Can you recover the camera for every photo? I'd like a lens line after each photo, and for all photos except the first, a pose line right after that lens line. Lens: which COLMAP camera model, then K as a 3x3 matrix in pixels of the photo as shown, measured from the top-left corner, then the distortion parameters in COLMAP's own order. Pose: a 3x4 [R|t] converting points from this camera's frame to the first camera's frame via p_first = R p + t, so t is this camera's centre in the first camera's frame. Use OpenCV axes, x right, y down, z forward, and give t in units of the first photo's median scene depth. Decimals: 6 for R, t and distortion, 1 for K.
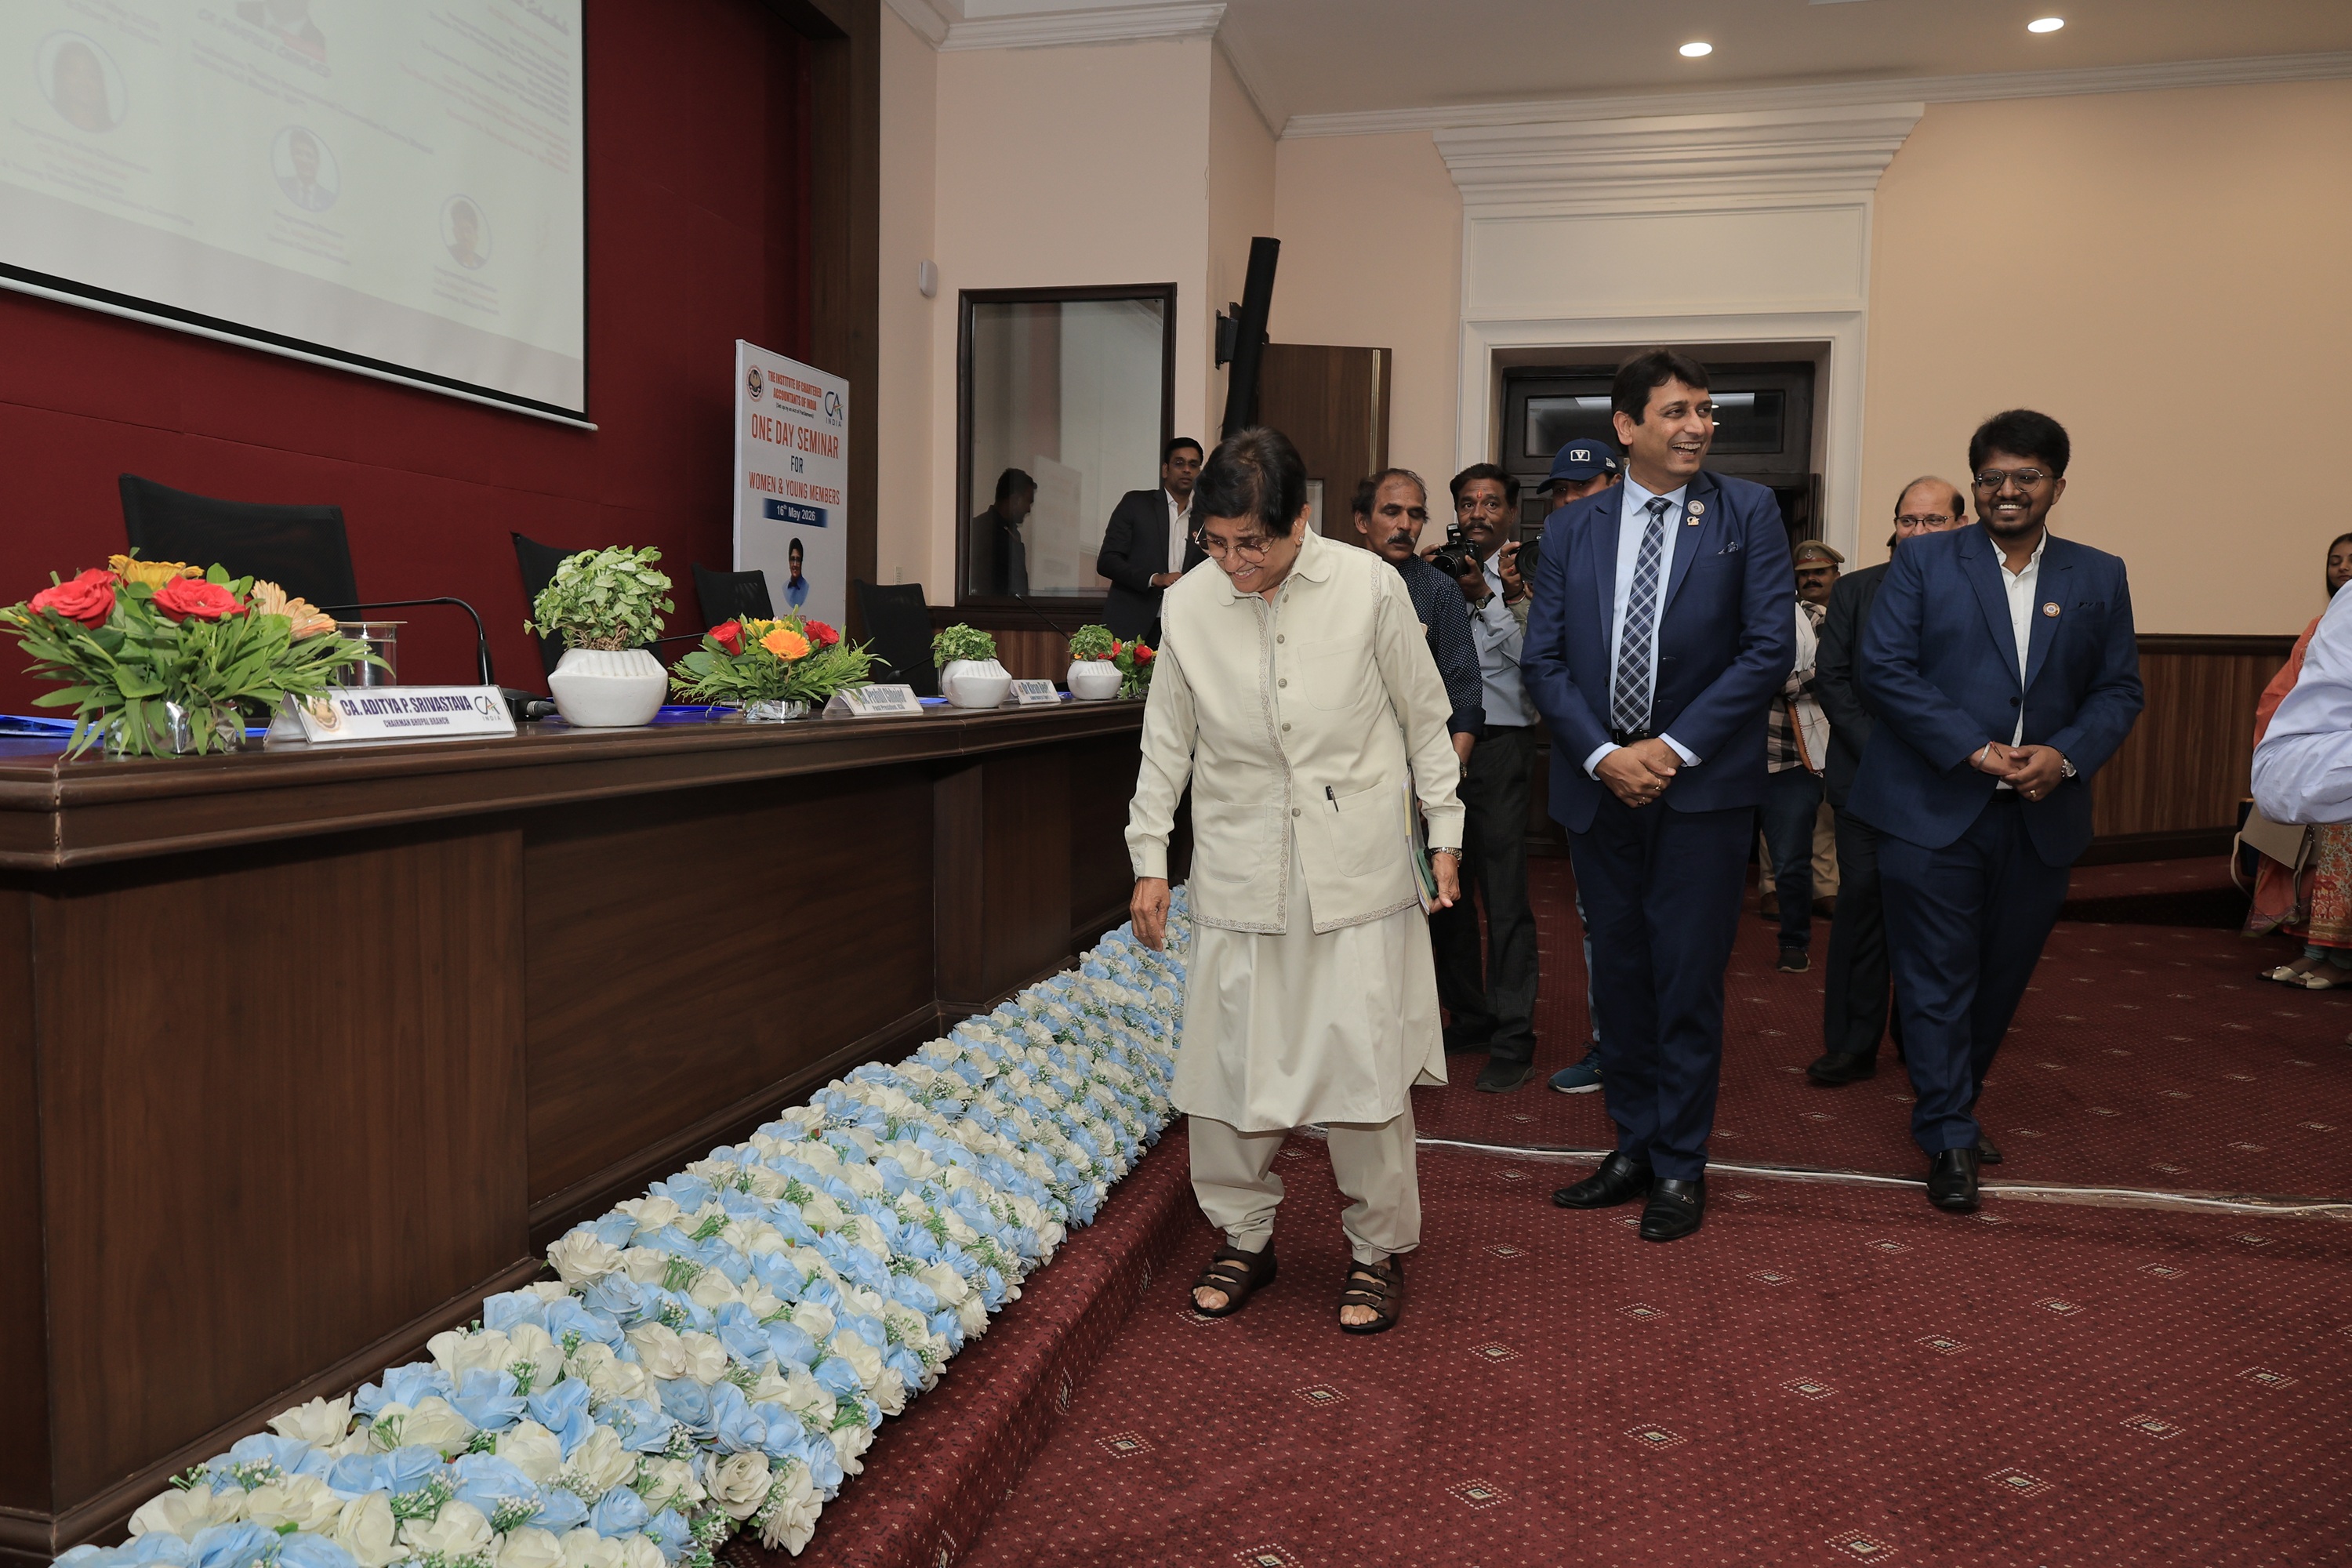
lens RADIAL K [[1666.7, 0, 1176.0], [0, 1666.7, 784.0], [0, 0, 1]] dist [-0.003244, -0.001238]
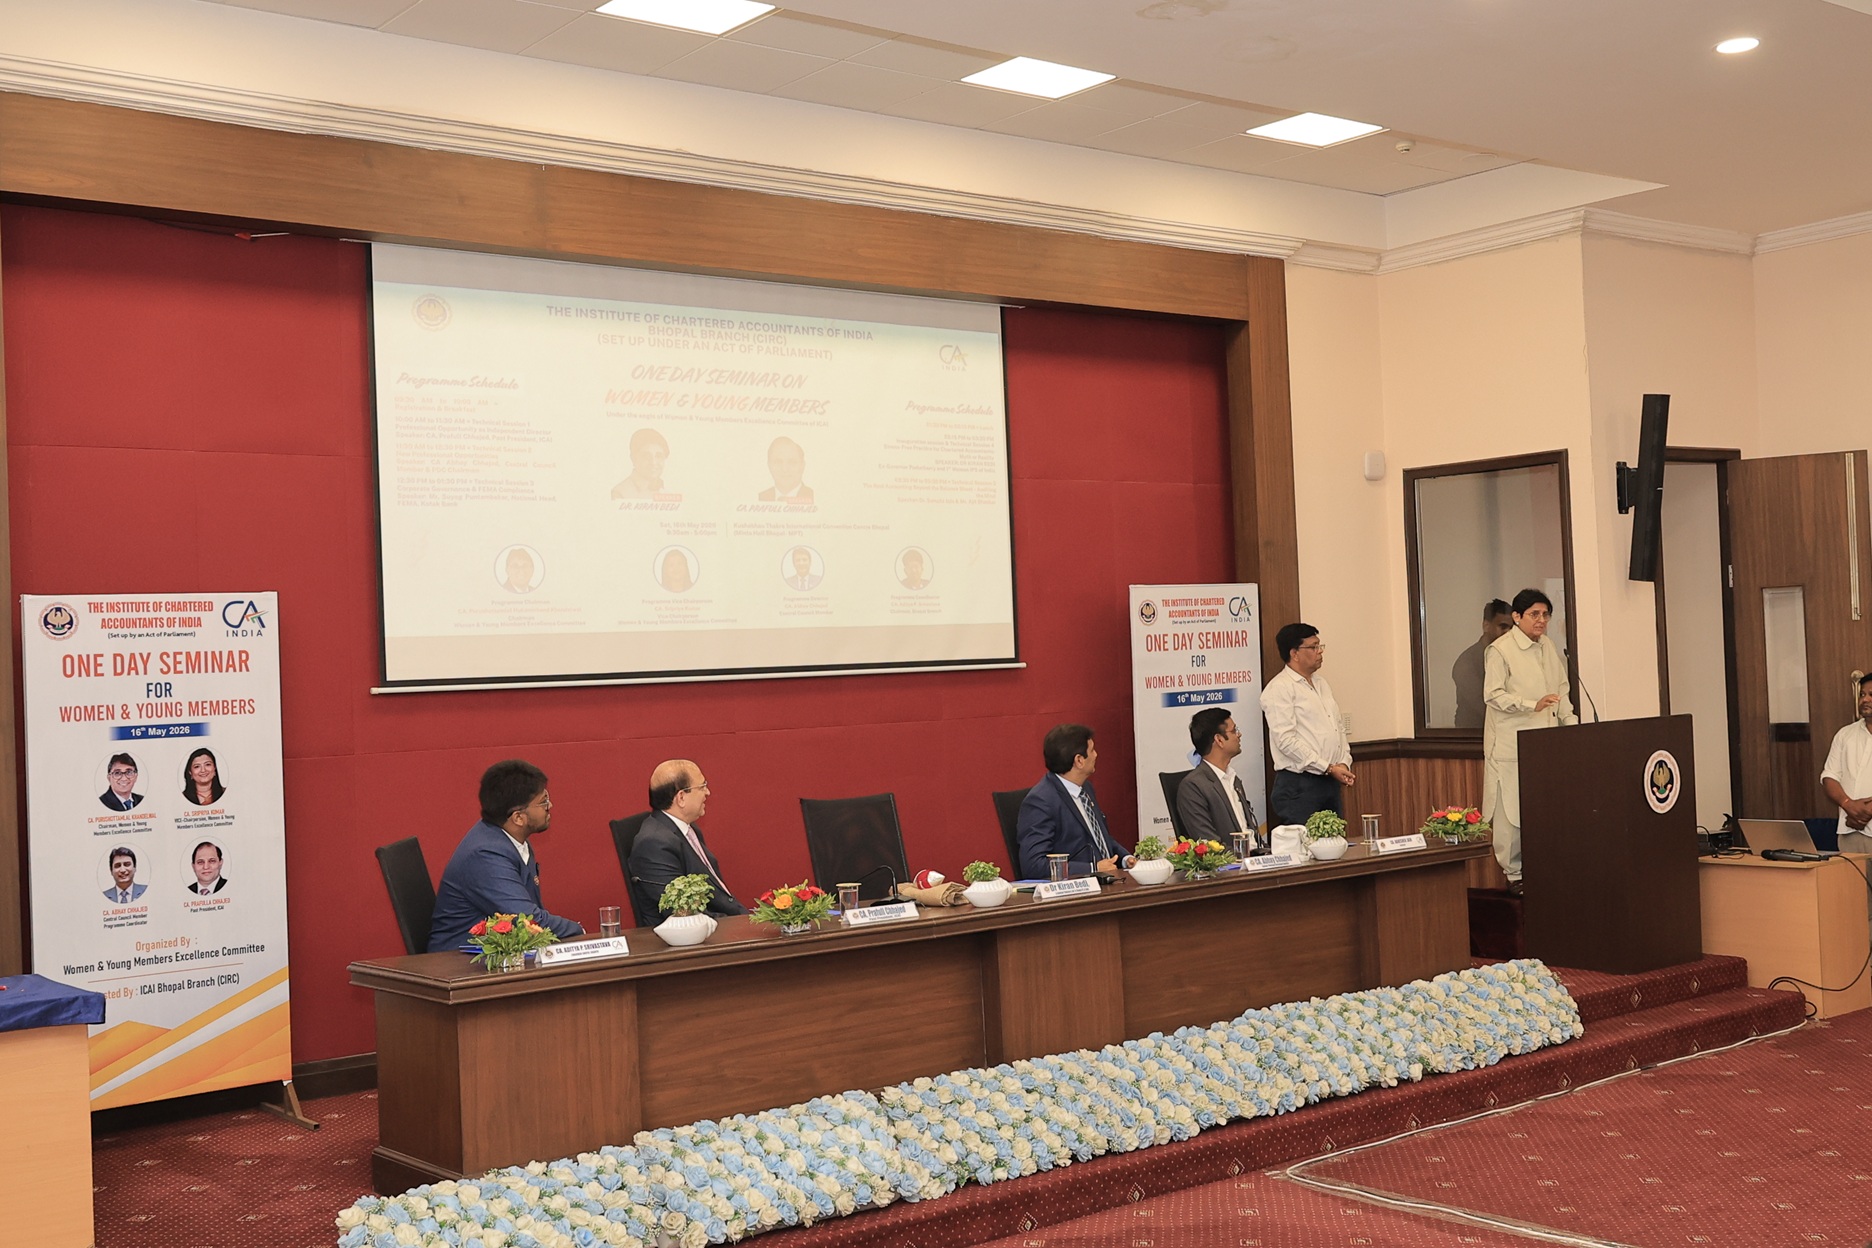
lens RADIAL K [[2095.9, 0, 936.0], [0, 2095.9, 624.0], [0, 0, 1]] dist [-0.041363, -0.019724]
pose [[0.781376, -0.064976, -0.620669, 0.794144], [0.011378, 0.995883, -0.089932, -0.091891], [0.623957, 0.063209, 0.778898, -0.523935]]
